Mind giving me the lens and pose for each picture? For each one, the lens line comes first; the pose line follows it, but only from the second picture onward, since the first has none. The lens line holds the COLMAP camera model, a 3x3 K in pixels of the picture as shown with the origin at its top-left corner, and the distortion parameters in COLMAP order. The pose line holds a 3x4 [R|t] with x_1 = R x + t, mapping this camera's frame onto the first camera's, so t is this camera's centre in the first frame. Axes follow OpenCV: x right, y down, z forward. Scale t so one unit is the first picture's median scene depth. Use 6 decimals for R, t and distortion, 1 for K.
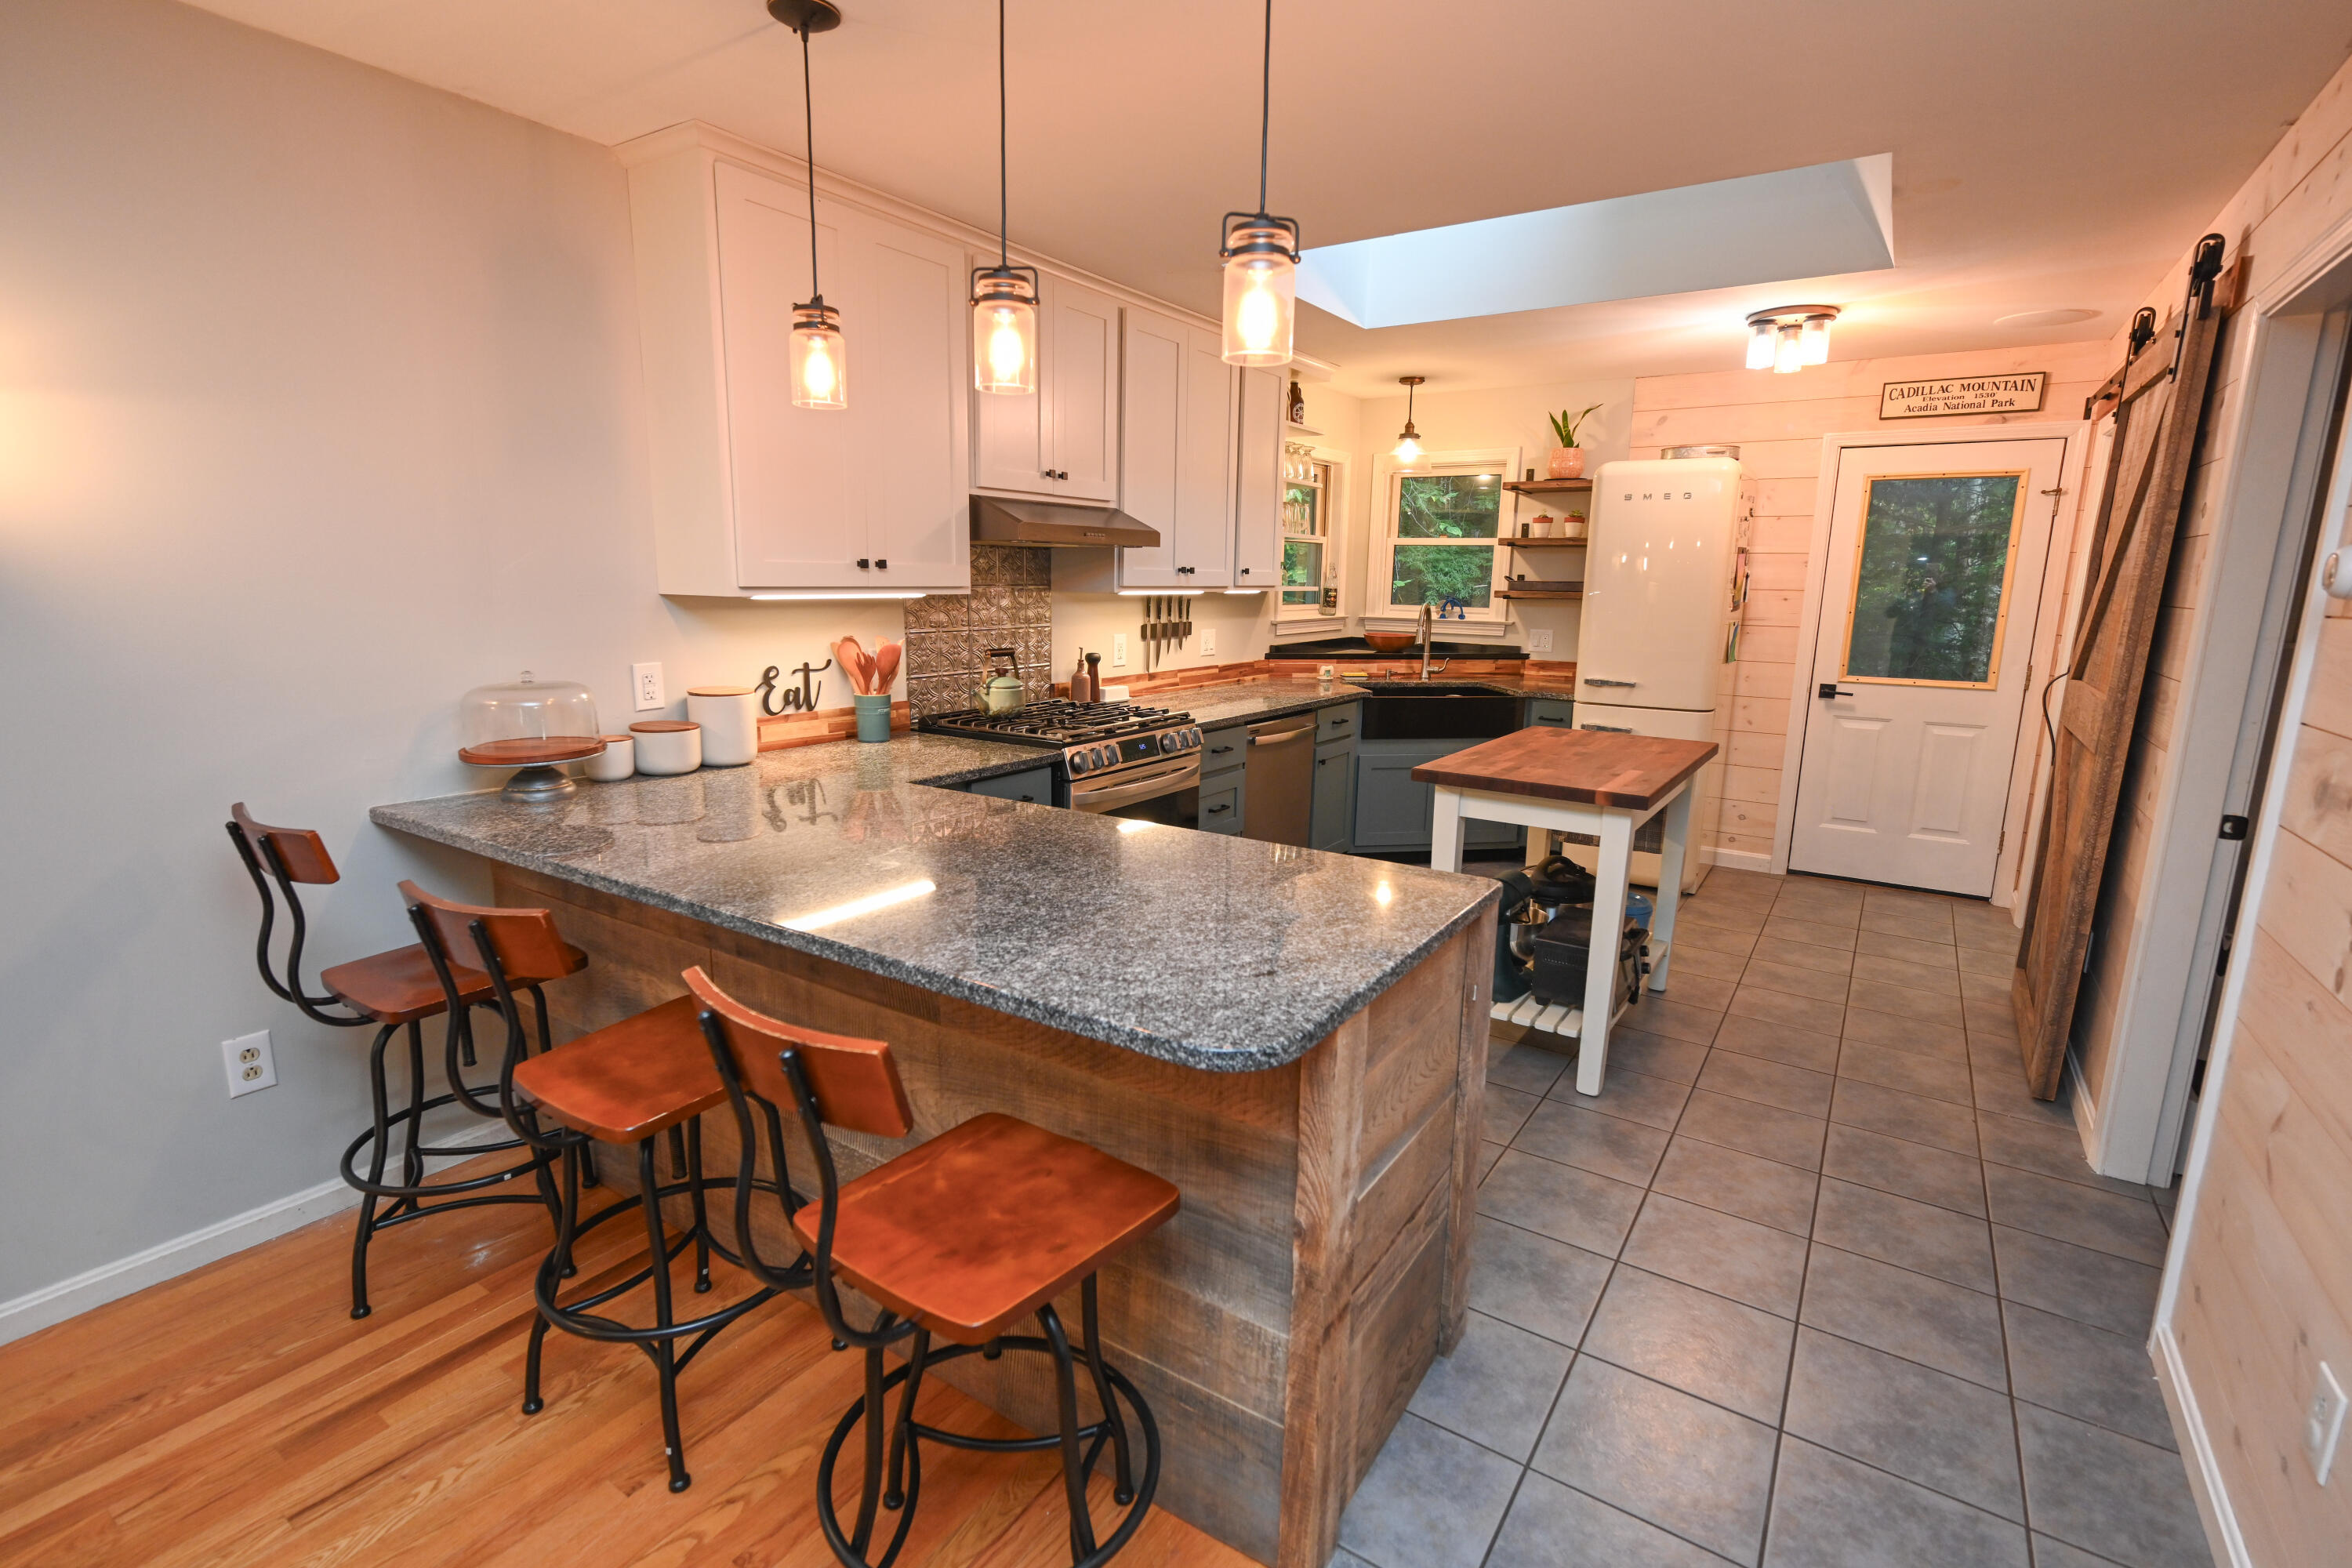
lens RADIAL K [[1072.7, 0, 1165.6], [0, 1072.7, 780.7], [0, 0, 1]] dist [-0.006279, -0.000347]
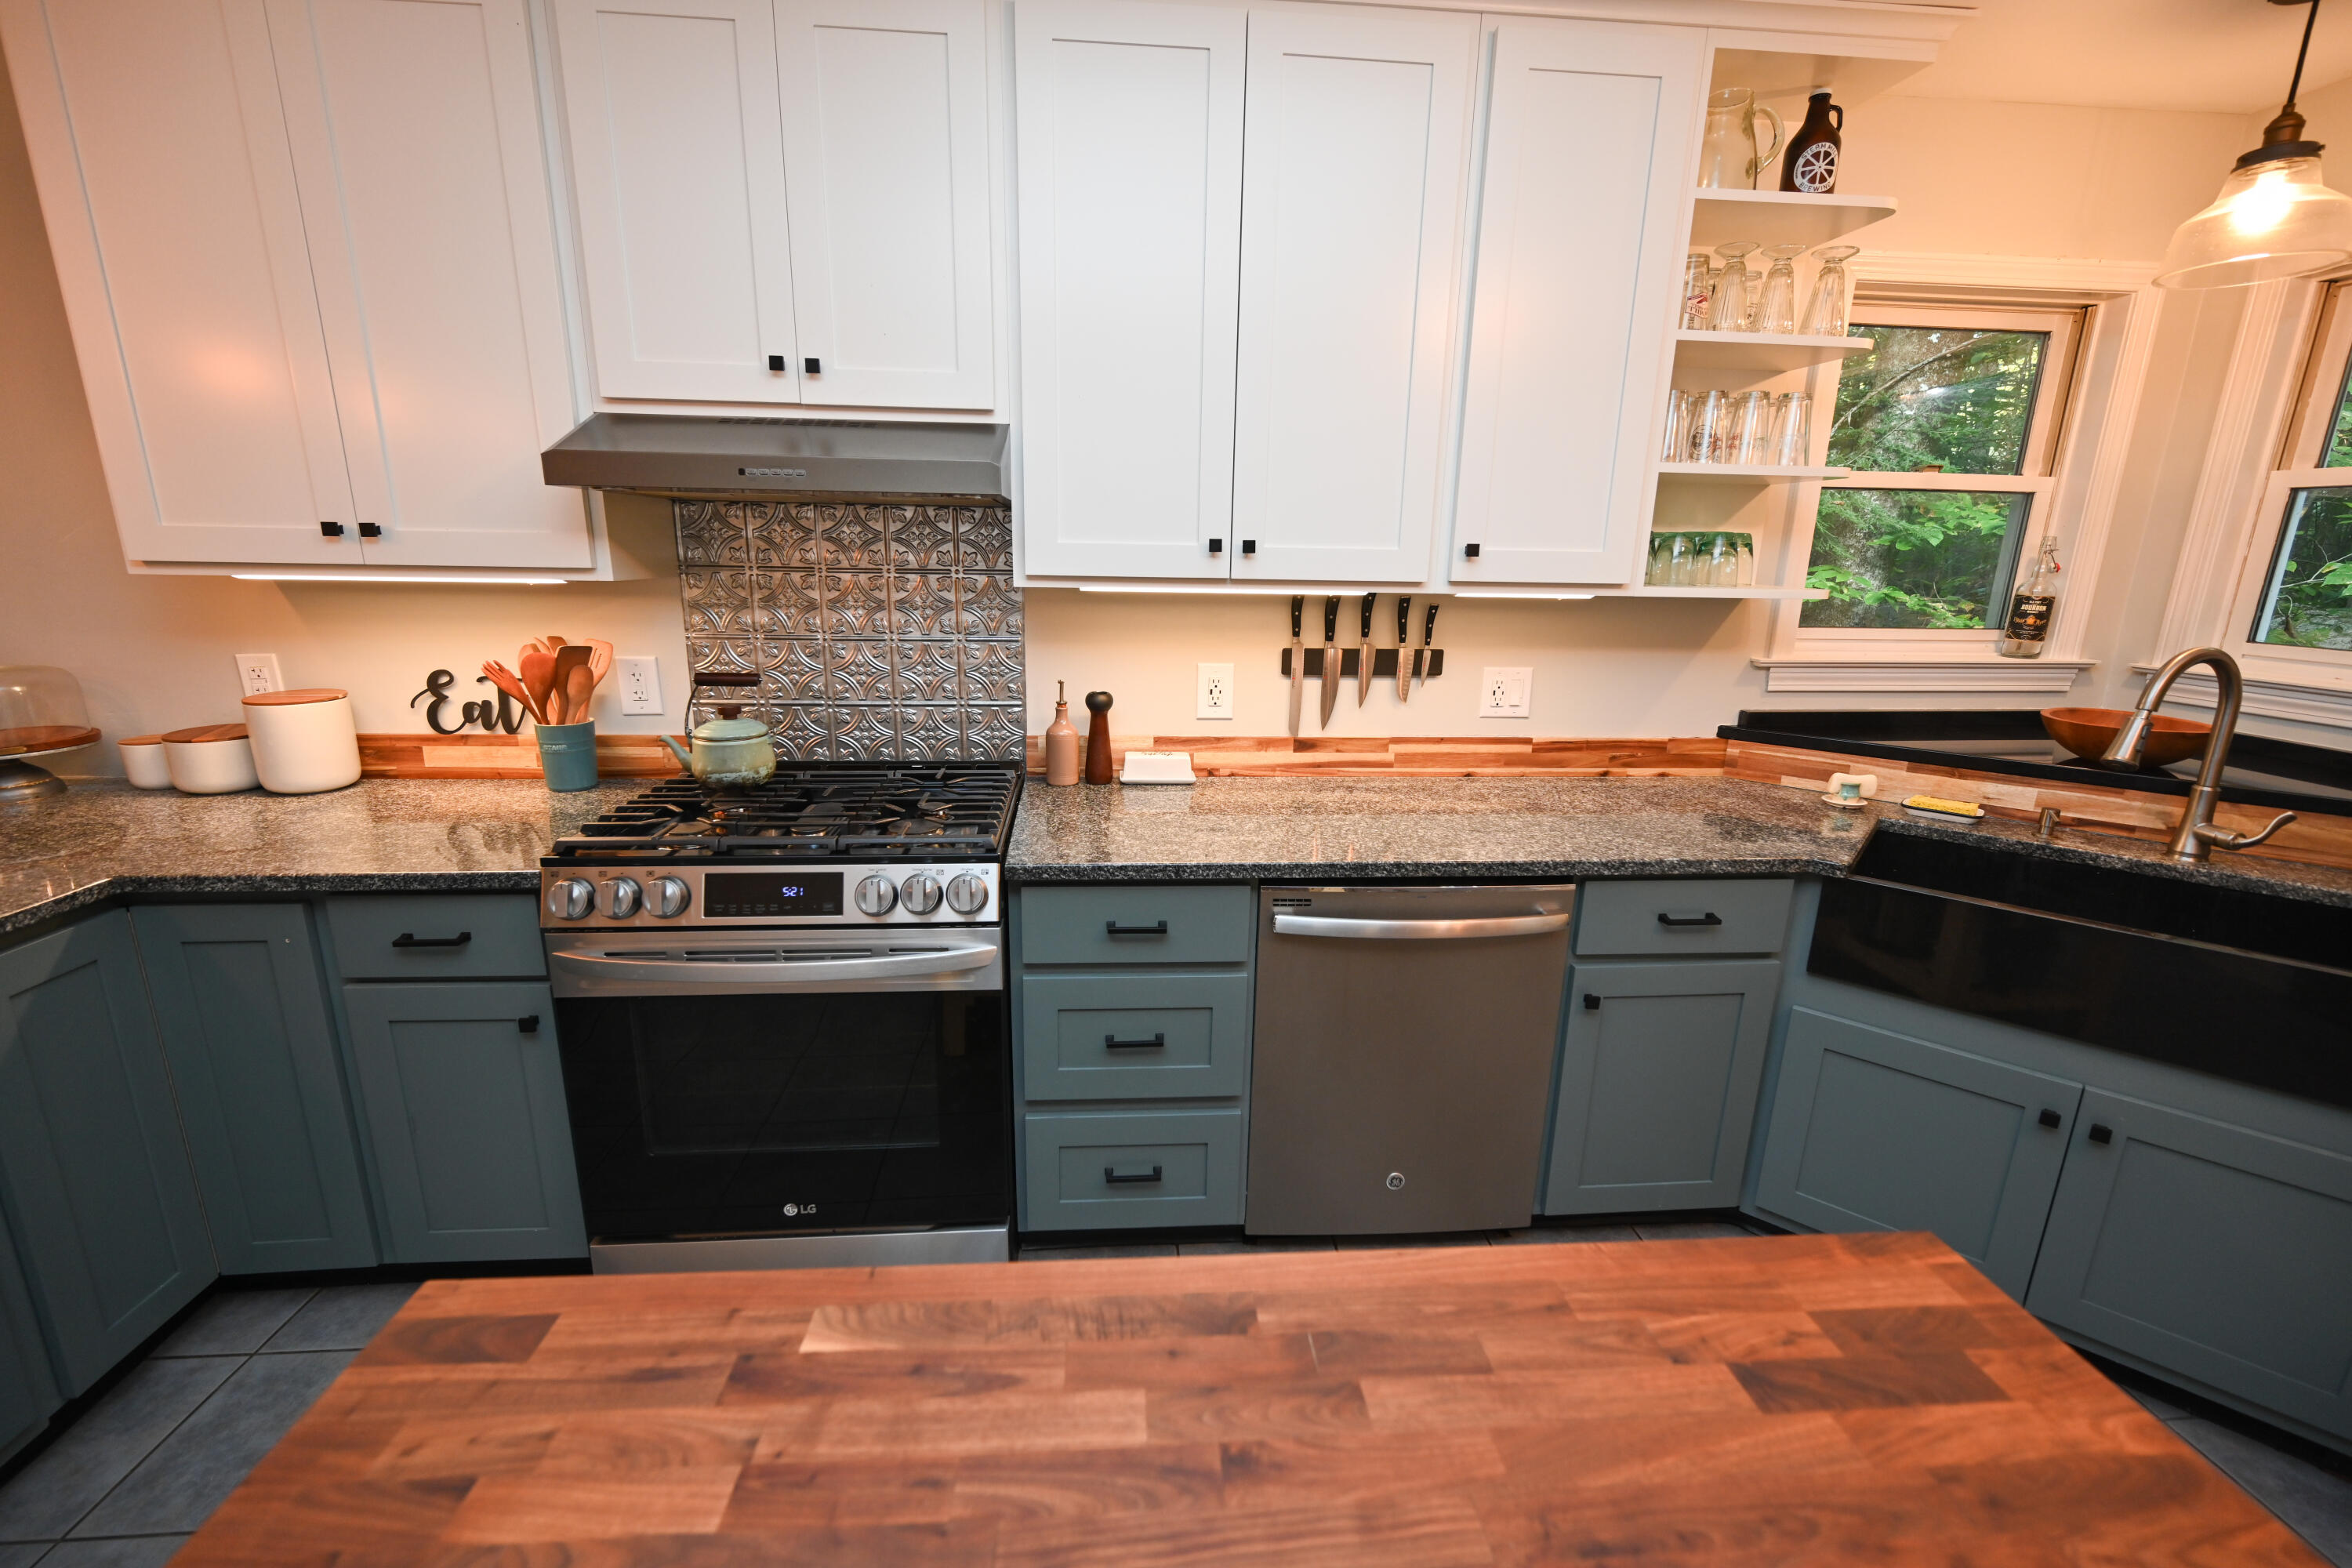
lens RADIAL K [[974.0, 0, 1174.6], [0, 974.0, 787.0], [0, 0, 1]] dist [-0.003097, 0.000881]
pose [[0.627559, 0.183913, -0.756535, 0.301316], [-0.156399, 0.981671, 0.108907, -0.111171], [0.762698, 0.049975, 0.644821, 0.587391]]
